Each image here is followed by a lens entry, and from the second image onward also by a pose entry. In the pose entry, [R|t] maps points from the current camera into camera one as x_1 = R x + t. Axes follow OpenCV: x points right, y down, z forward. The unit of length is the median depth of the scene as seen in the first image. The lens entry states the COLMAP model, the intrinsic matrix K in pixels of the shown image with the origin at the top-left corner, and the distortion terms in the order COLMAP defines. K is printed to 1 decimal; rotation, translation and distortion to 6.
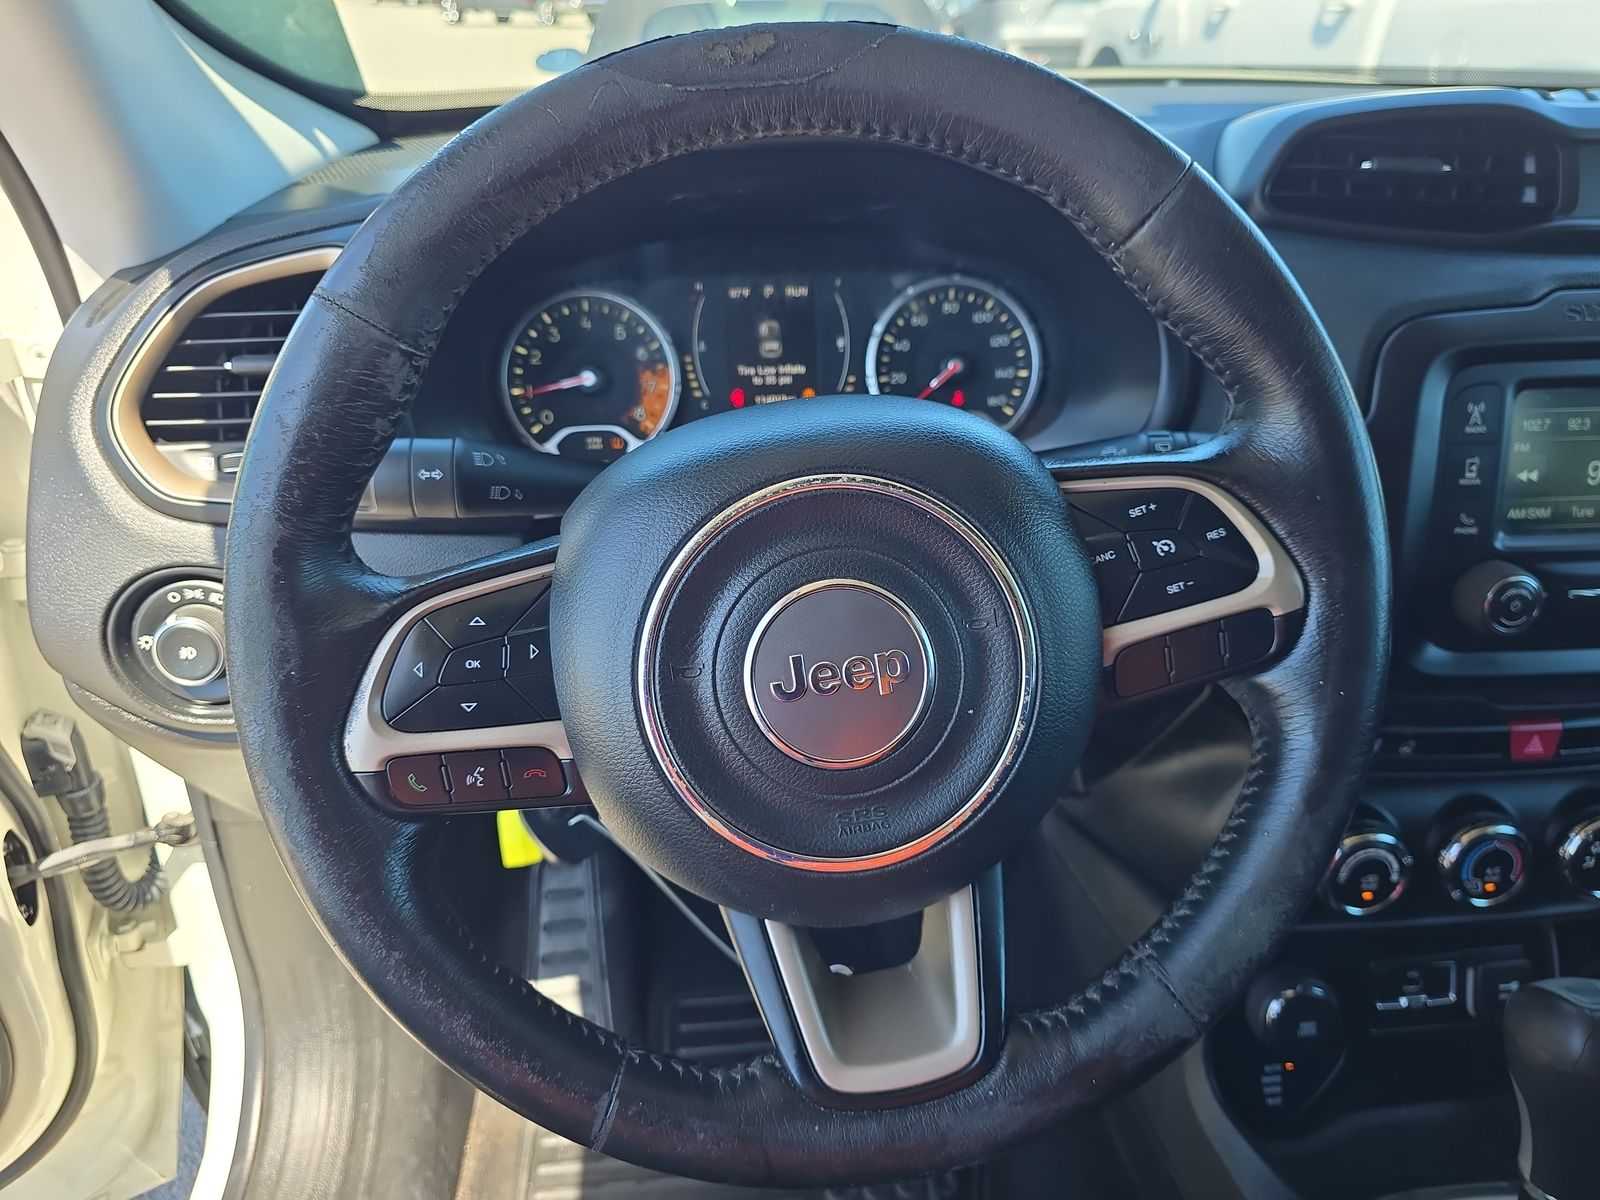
lens RADIAL K [[1060.6, 0, 803.0], [0, 1060.6, 607.5], [0, 0, 1]] dist [0.000275, -0.001424]
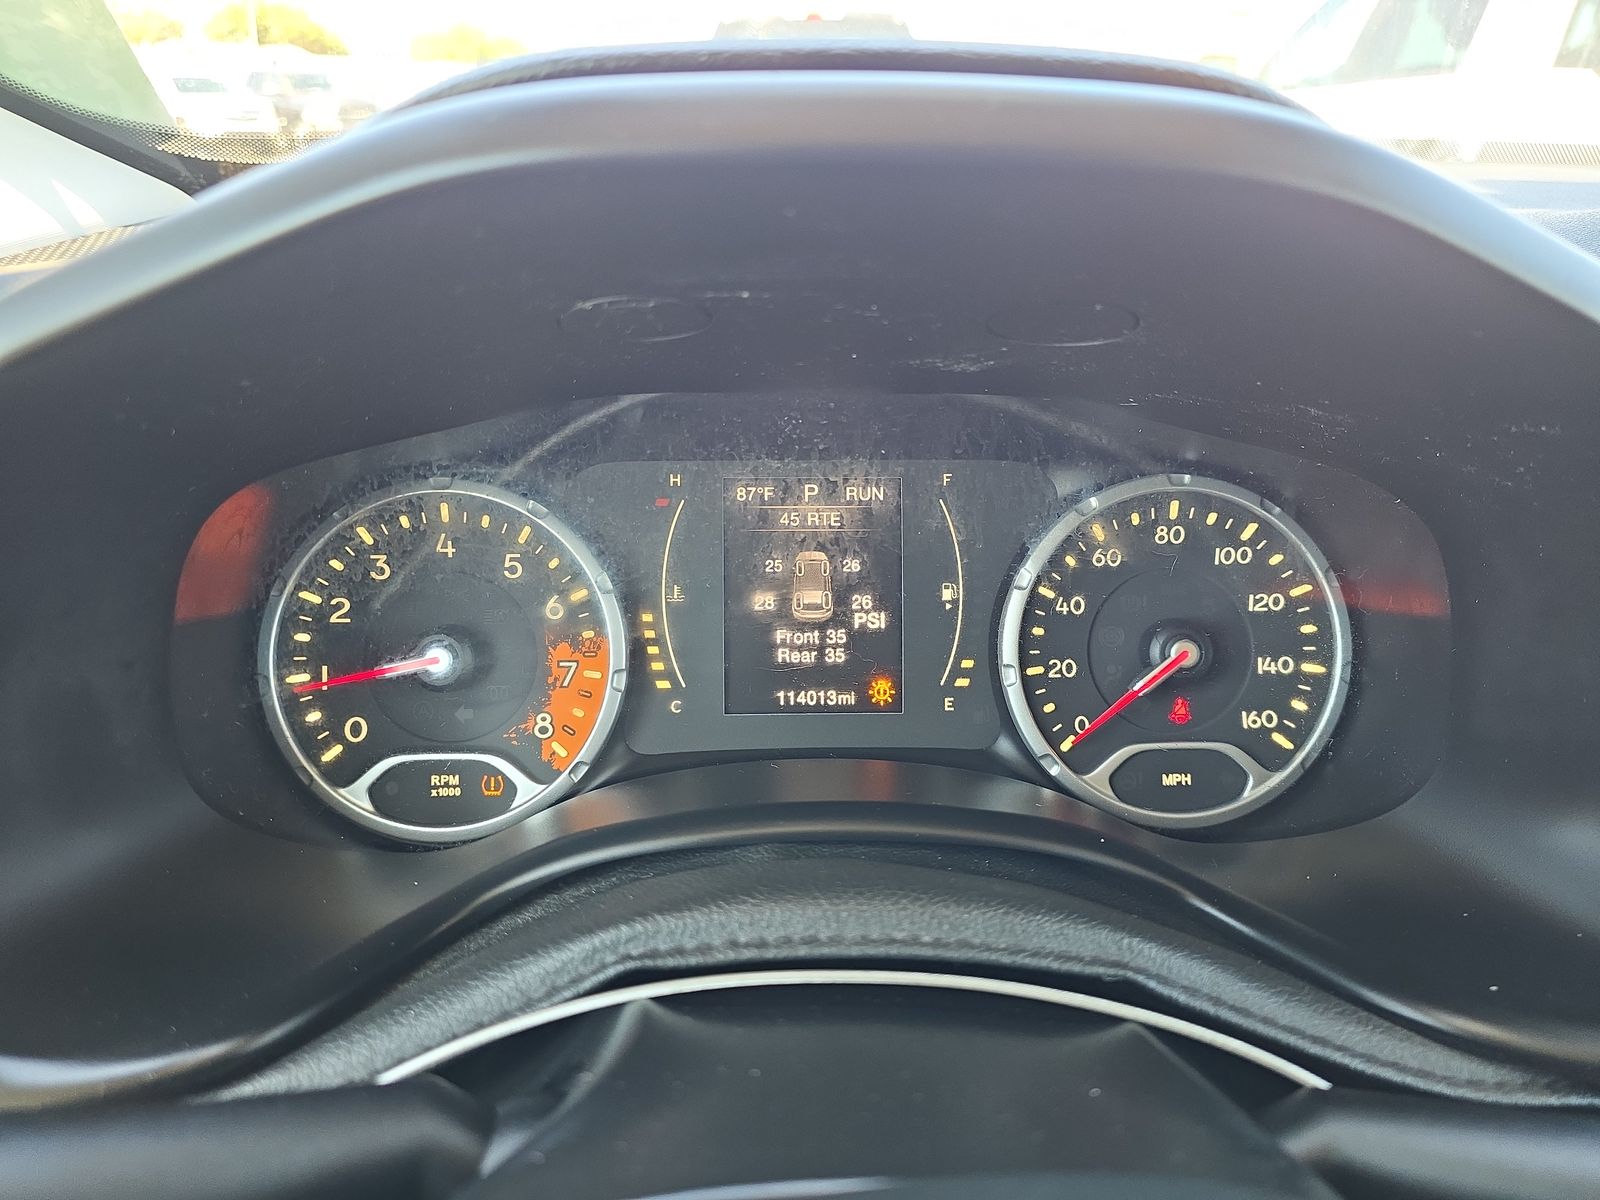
lens RADIAL K [[1060.6, 0, 797.8], [0, 1060.6, 594.3], [0, 0, 1]] dist [0.000275, -0.001424]
pose [[0.998731, 0.036978, -0.034176, -0.019625], [-0.040456, 0.993392, -0.107409, -0.194232], [0.029979, 0.108655, 0.993627, 0.498060]]
